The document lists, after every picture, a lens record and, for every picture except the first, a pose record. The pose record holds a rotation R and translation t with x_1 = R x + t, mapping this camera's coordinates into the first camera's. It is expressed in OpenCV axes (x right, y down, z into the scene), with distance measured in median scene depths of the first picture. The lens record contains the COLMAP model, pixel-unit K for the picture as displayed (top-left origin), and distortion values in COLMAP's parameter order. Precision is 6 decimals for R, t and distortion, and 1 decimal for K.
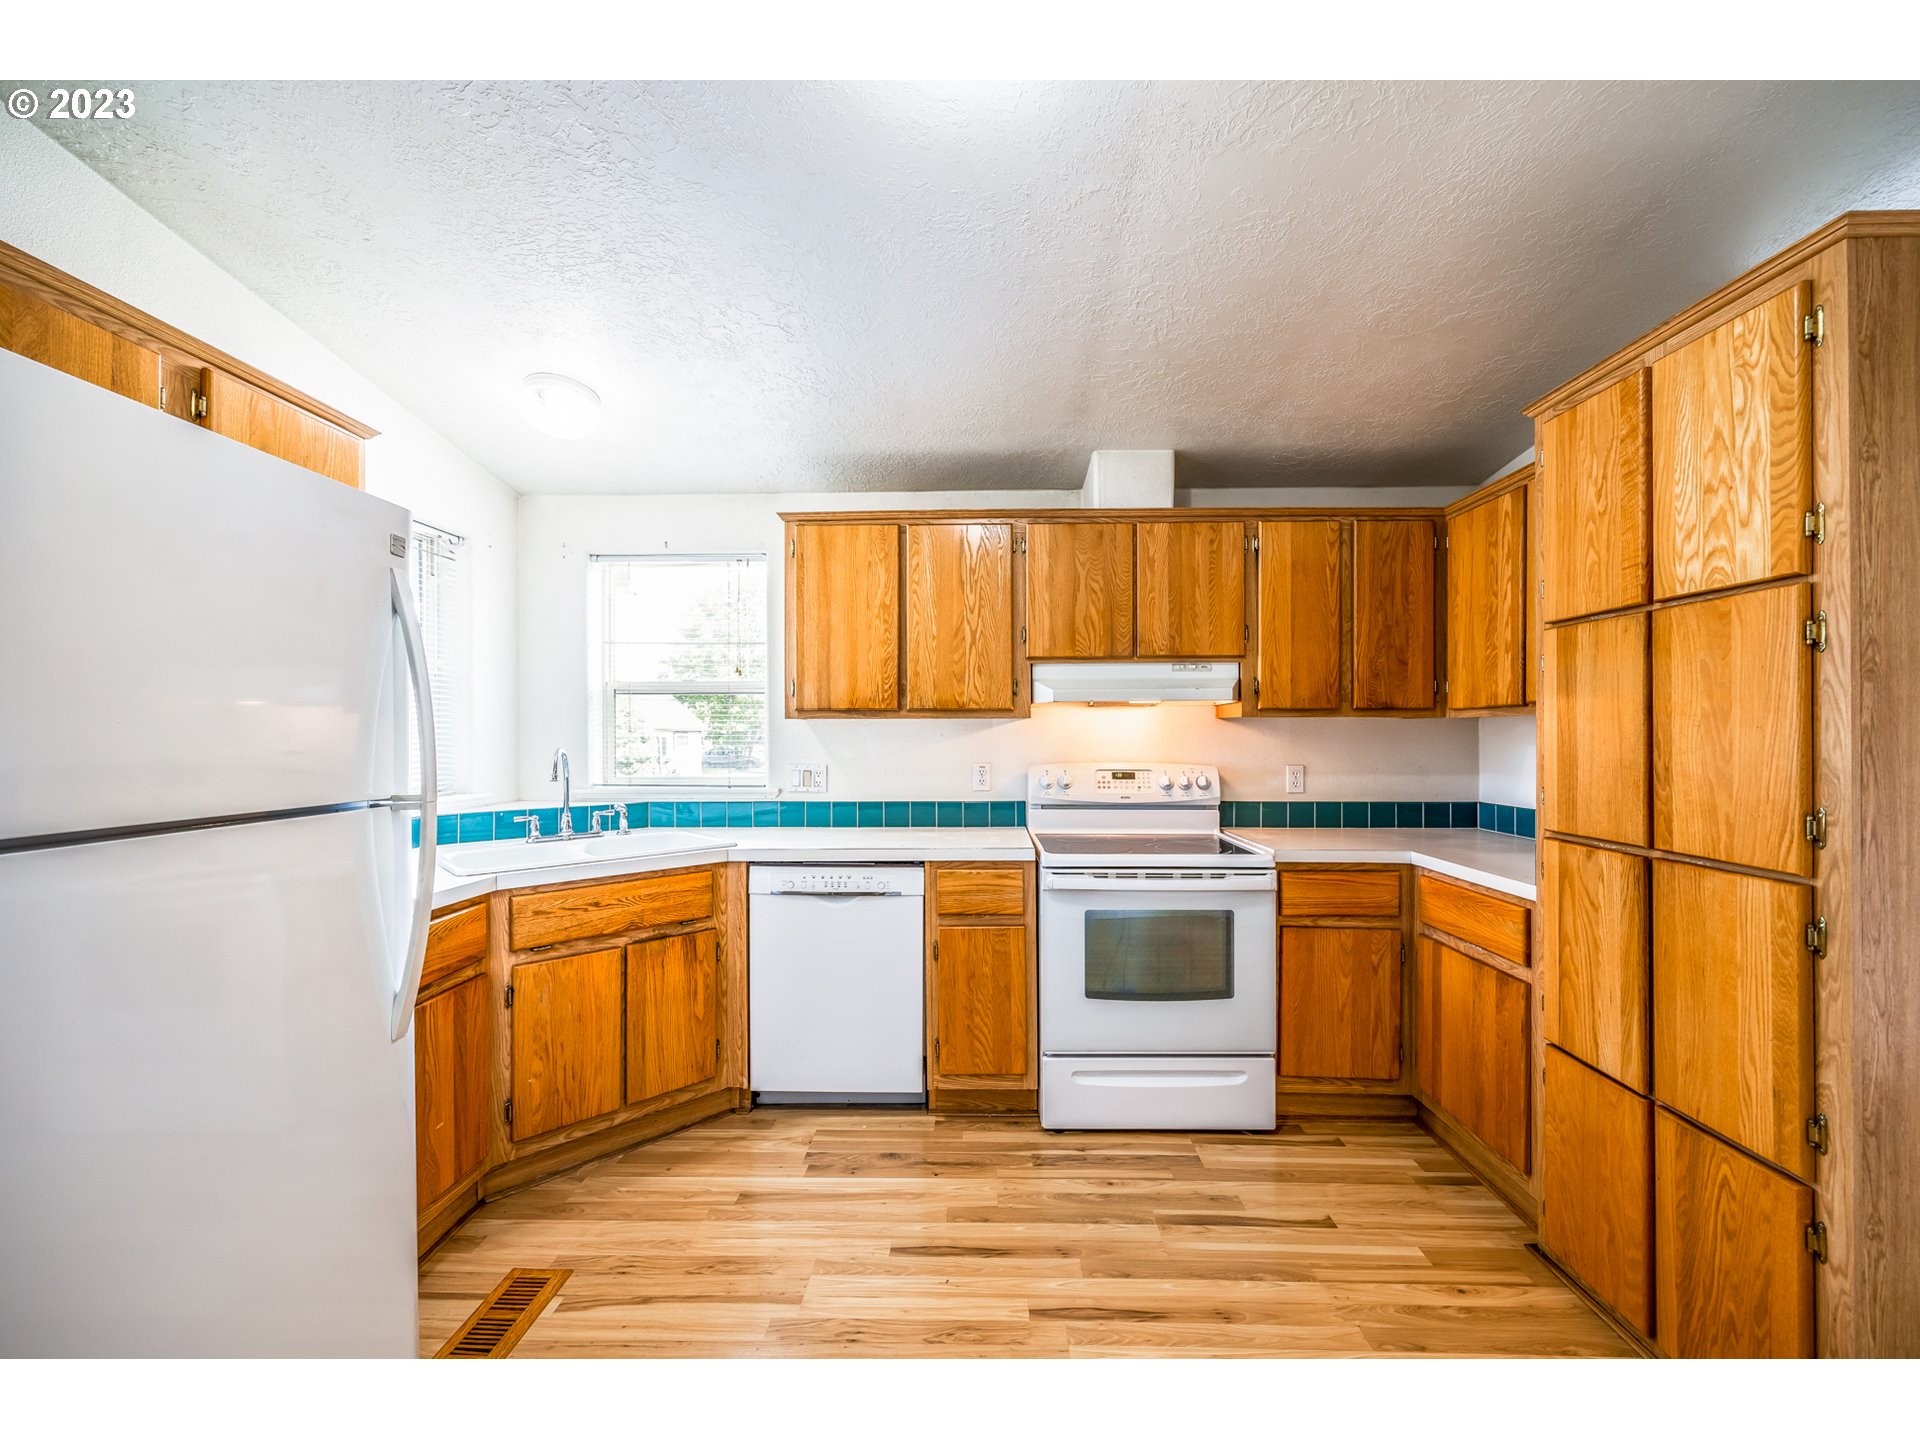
lens RADIAL K [[770.8, 0, 968.8], [0, 770.8, 726.4], [0, 0, 1]] dist [-0.003643, 0.000151]
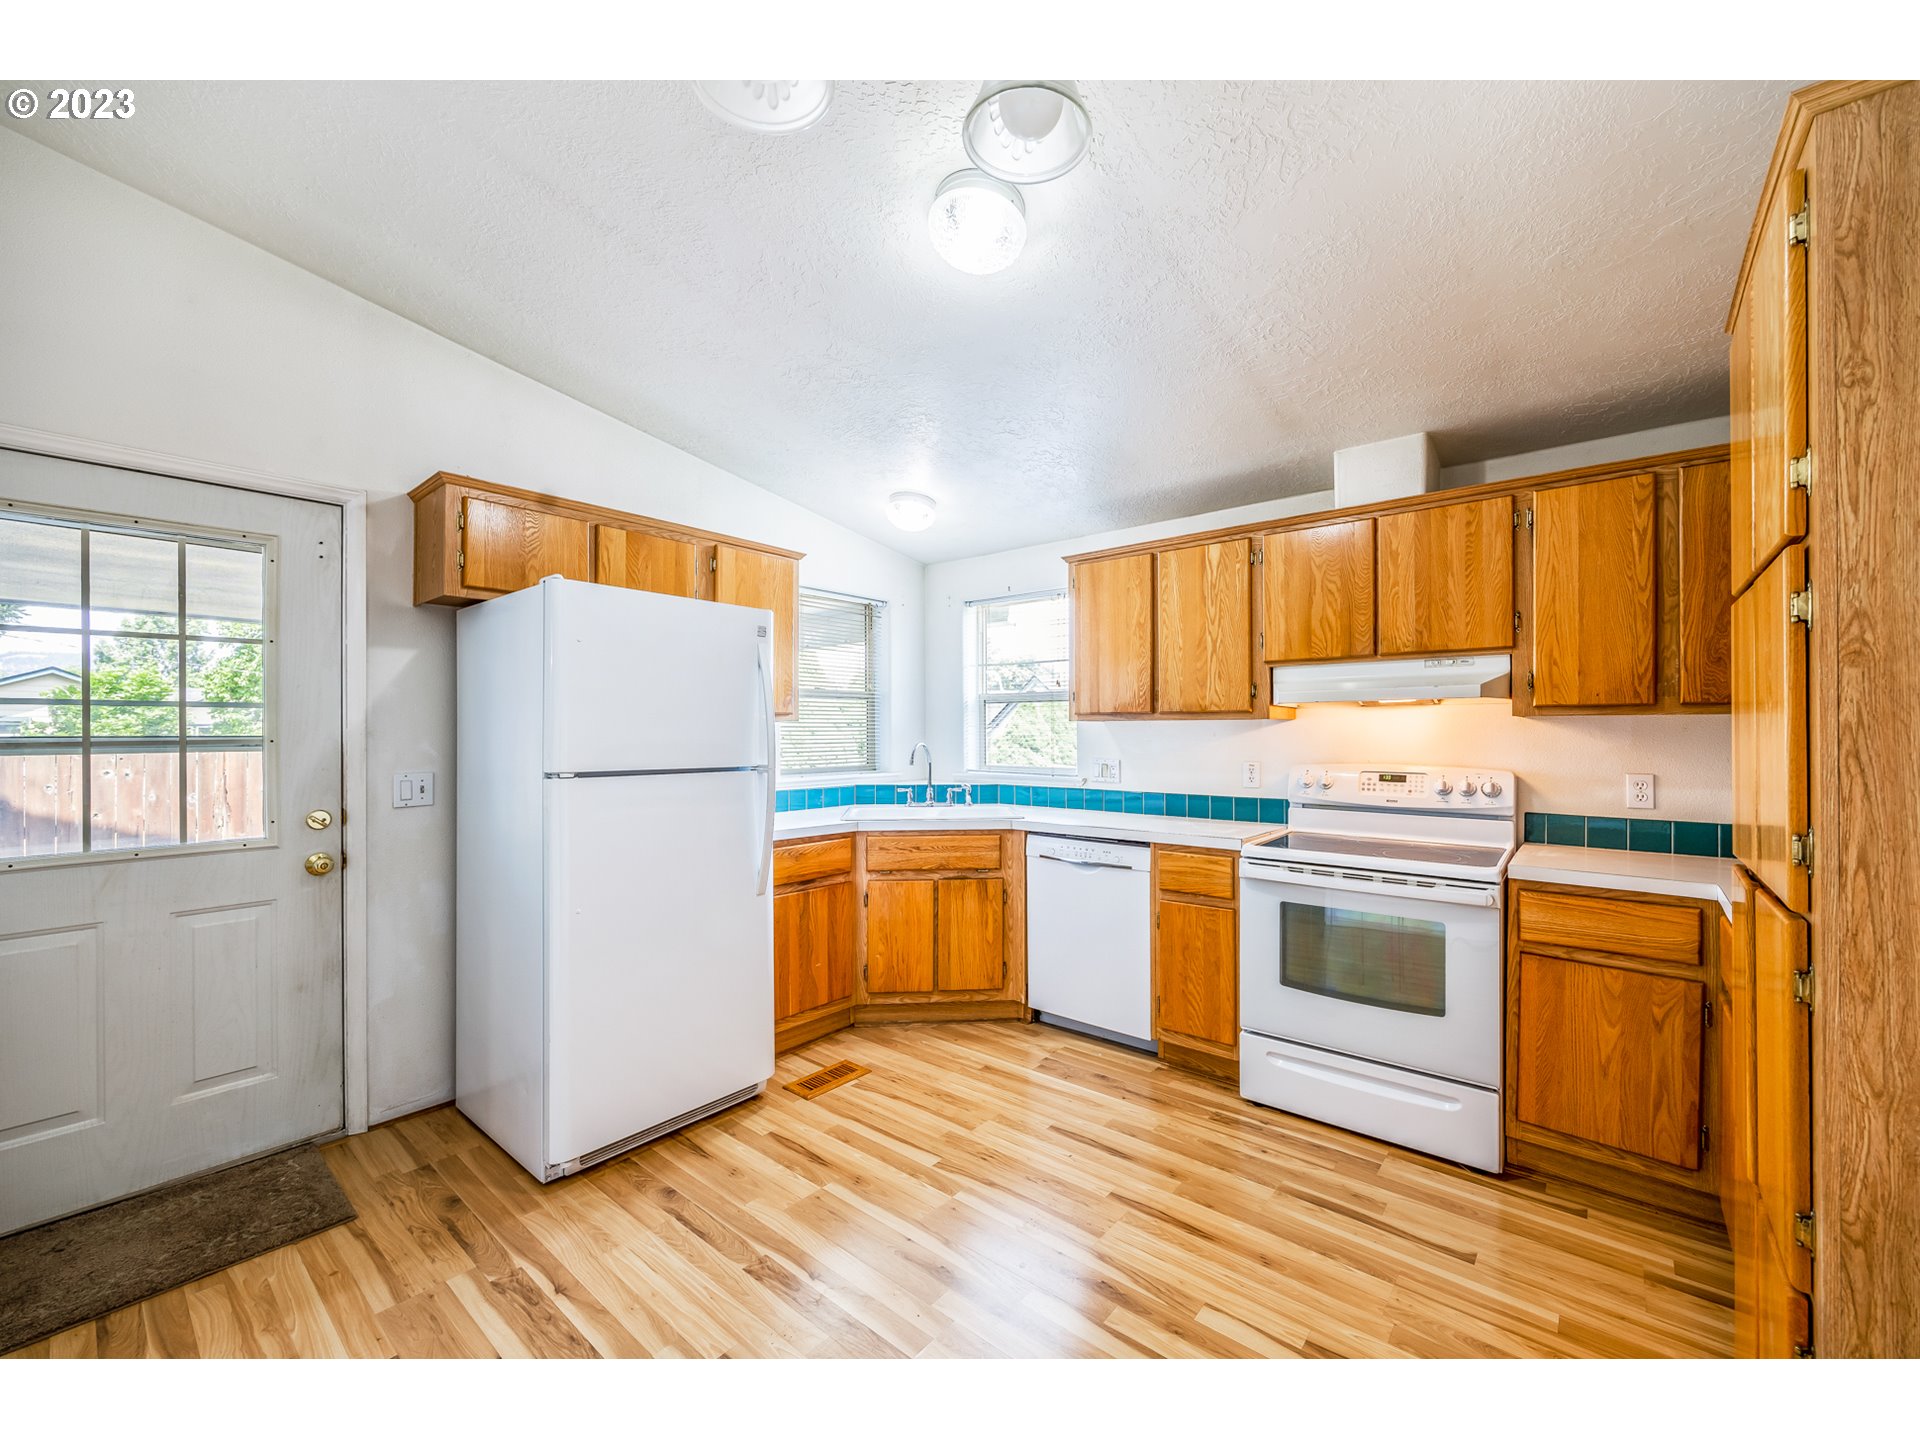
lens RADIAL K [[770.8, 0, 968.4], [0, 770.8, 727.0], [0, 0, 1]] dist [-0.003643, 0.000151]
pose [[0.782876, -0.002392, -0.622173, 0.464986], [0.001716, 0.999997, -0.001685, 0.001303], [0.622175, 0.000251, 0.782878, -0.087561]]
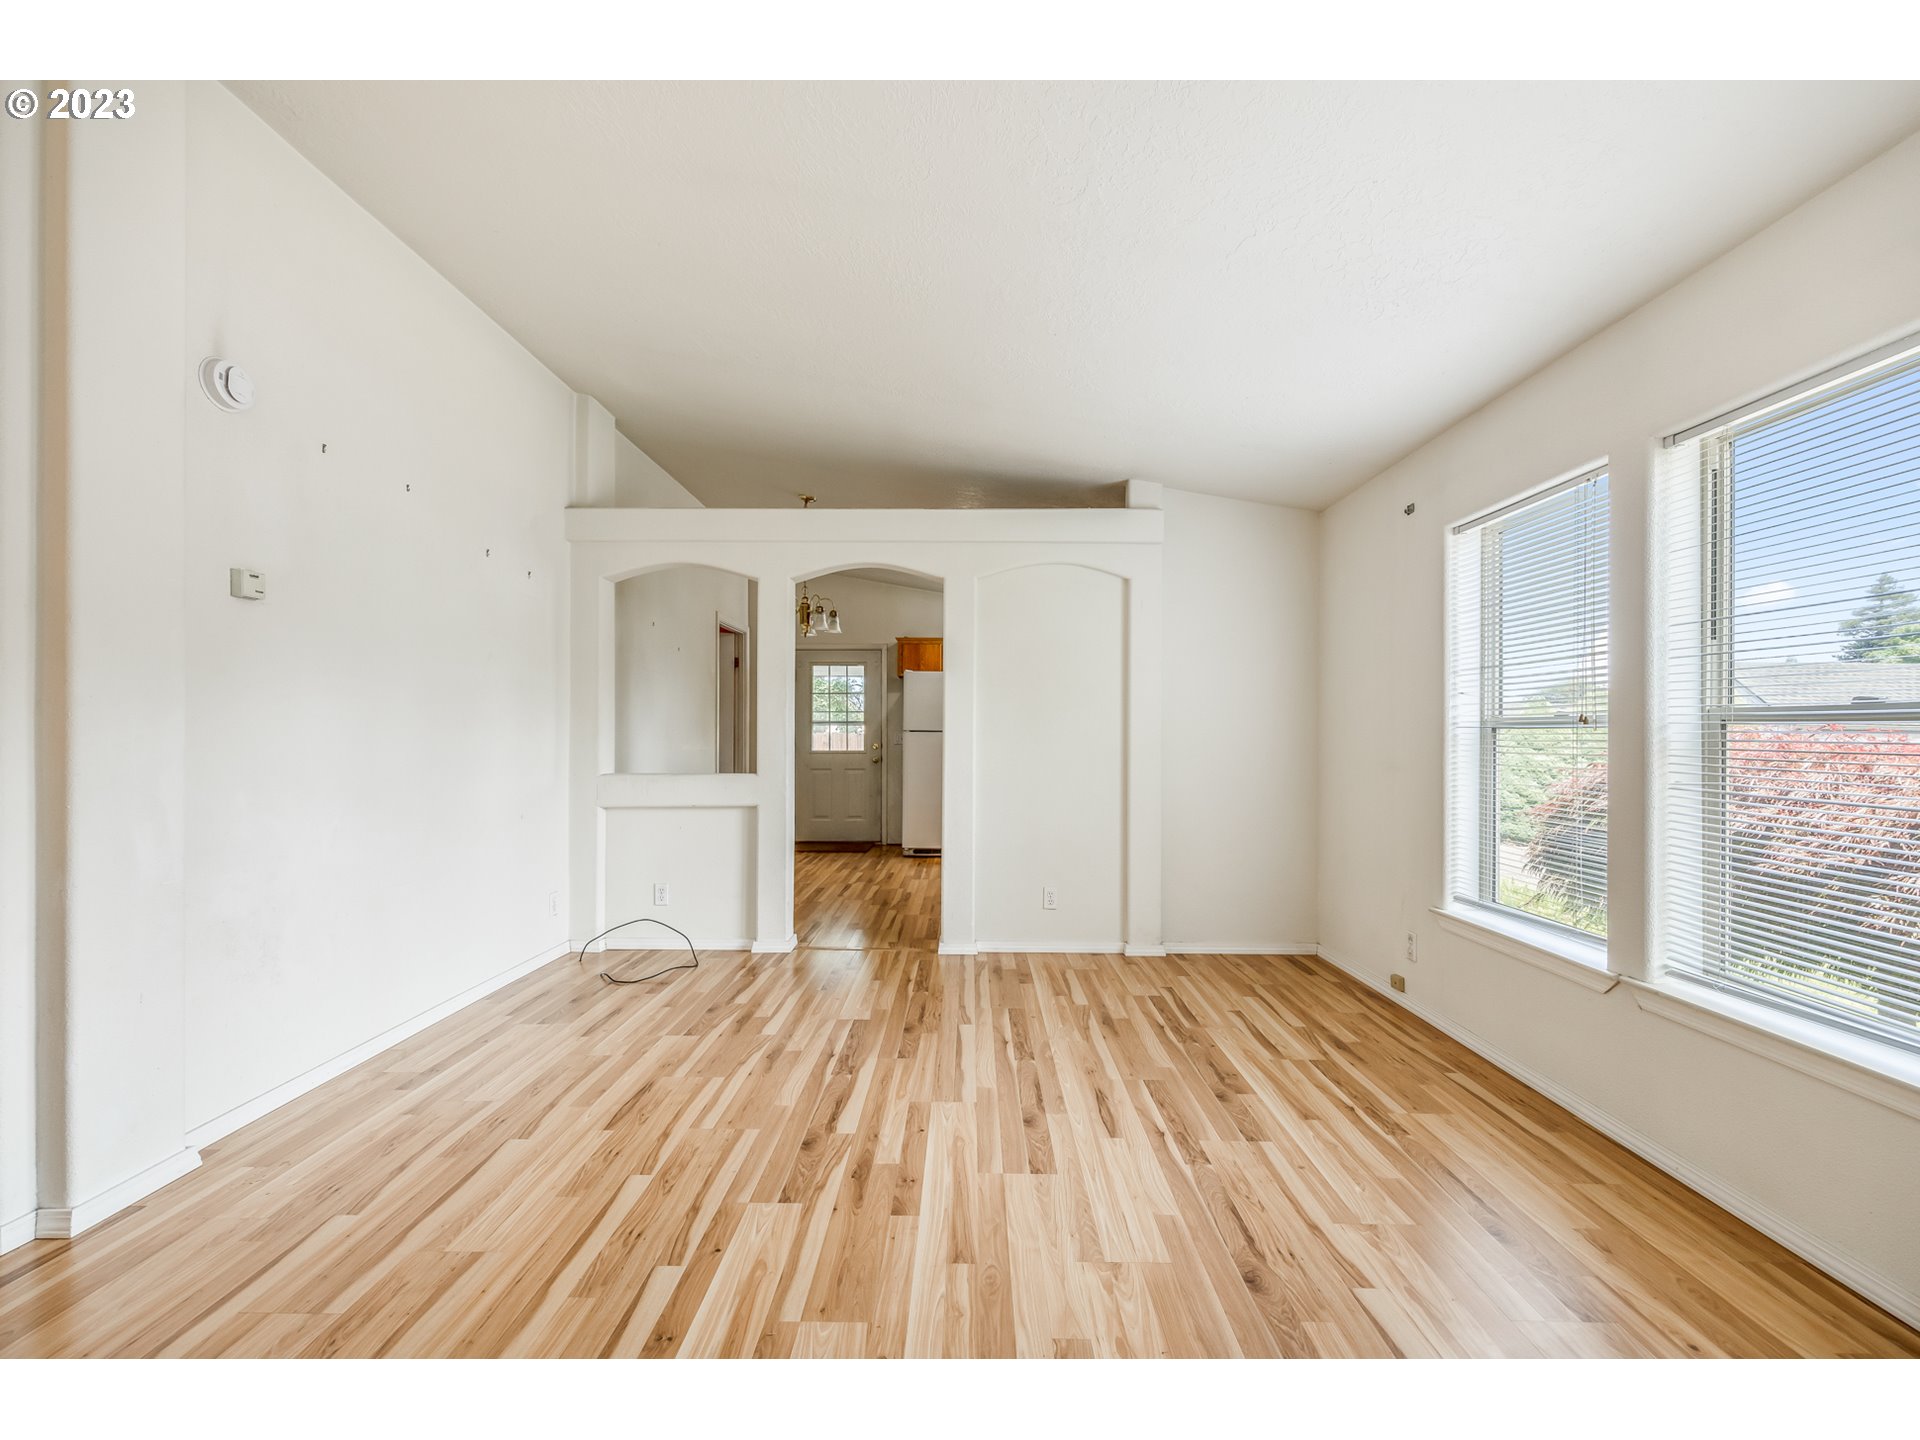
lens RADIAL K [[783.6, 0, 960.4], [0, 783.6, 737.3], [0, 0, 1]] dist [-0.001715, -0.000103]
pose [[0.010675, -0.004654, -0.999932, 2.416595], [0.004810, 0.999978, -0.004603, 0.095742], [0.999931, -0.004760, 0.010697, 0.471016]]
